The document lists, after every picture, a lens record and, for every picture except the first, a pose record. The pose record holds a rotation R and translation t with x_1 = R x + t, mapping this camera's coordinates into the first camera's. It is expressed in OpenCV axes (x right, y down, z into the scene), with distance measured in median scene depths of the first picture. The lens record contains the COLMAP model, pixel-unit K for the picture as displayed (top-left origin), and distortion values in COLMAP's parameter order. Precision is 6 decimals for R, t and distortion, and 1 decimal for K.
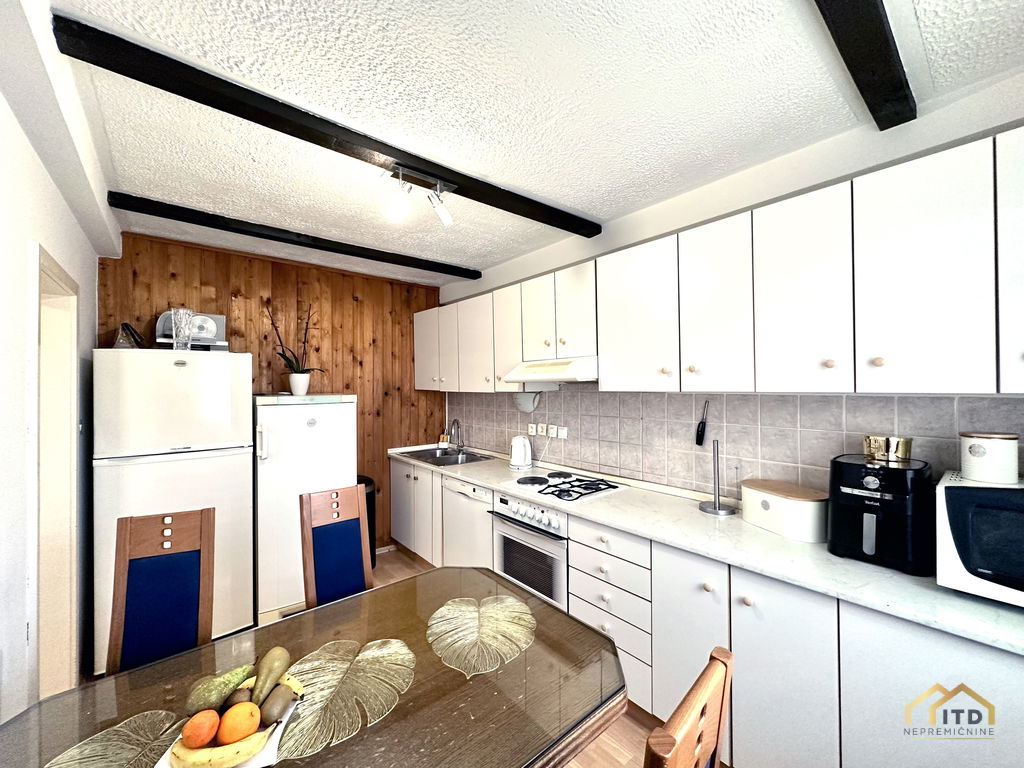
lens RADIAL K [[405.3, 0, 512.0], [0, 405.3, 384.0], [0, 0, 1]] dist [-0.002391, 0.000187]
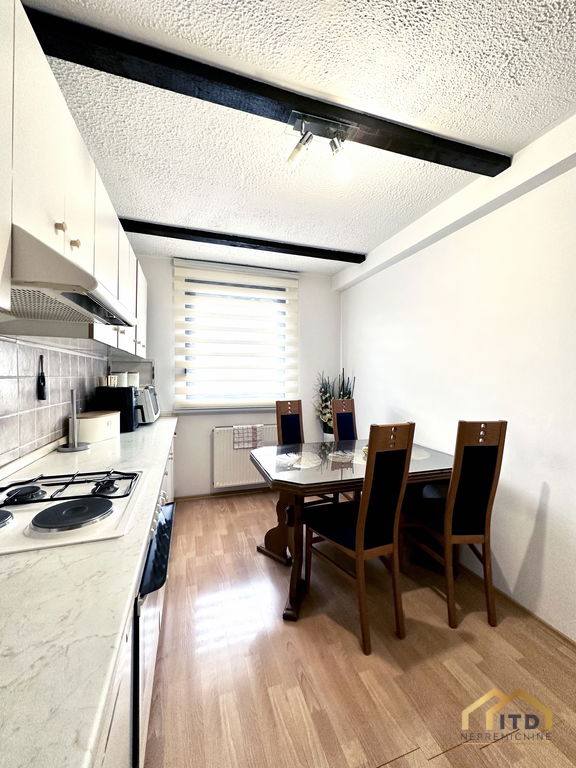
lens RADIAL K [[304.0, 0, 288.0], [0, 304.0, 384.0], [0, 0, 1]] dist [-0.002391, 0.000187]
pose [[-0.930072, -0.008342, 0.367282, -0.266118], [-0.003001, 0.999881, 0.015112, 0.073553], [-0.367365, 0.012953, -0.929987, 1.076858]]
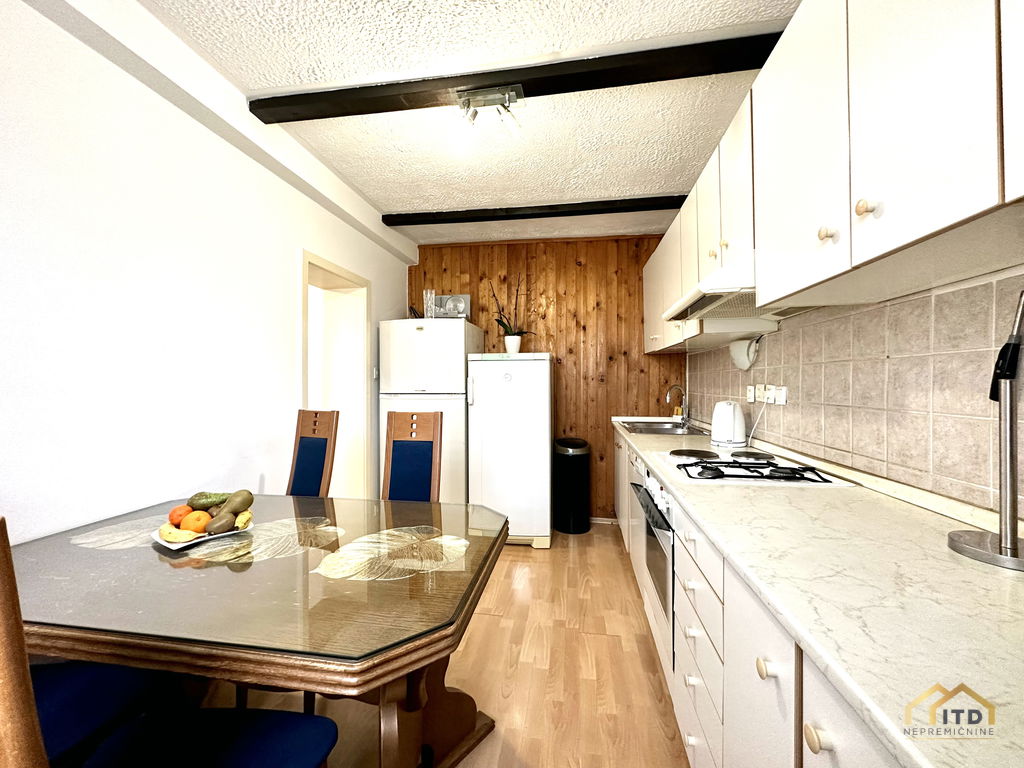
lens RADIAL K [[405.3, 0, 512.0], [0, 405.3, 384.0], [0, 0, 1]] dist [-0.002391, 0.000187]
pose [[0.658766, 0.009285, -0.752291, 0.326632], [-0.000577, 0.999930, 0.011837, 0.094472], [0.752348, -0.007364, 0.658725, 0.257298]]
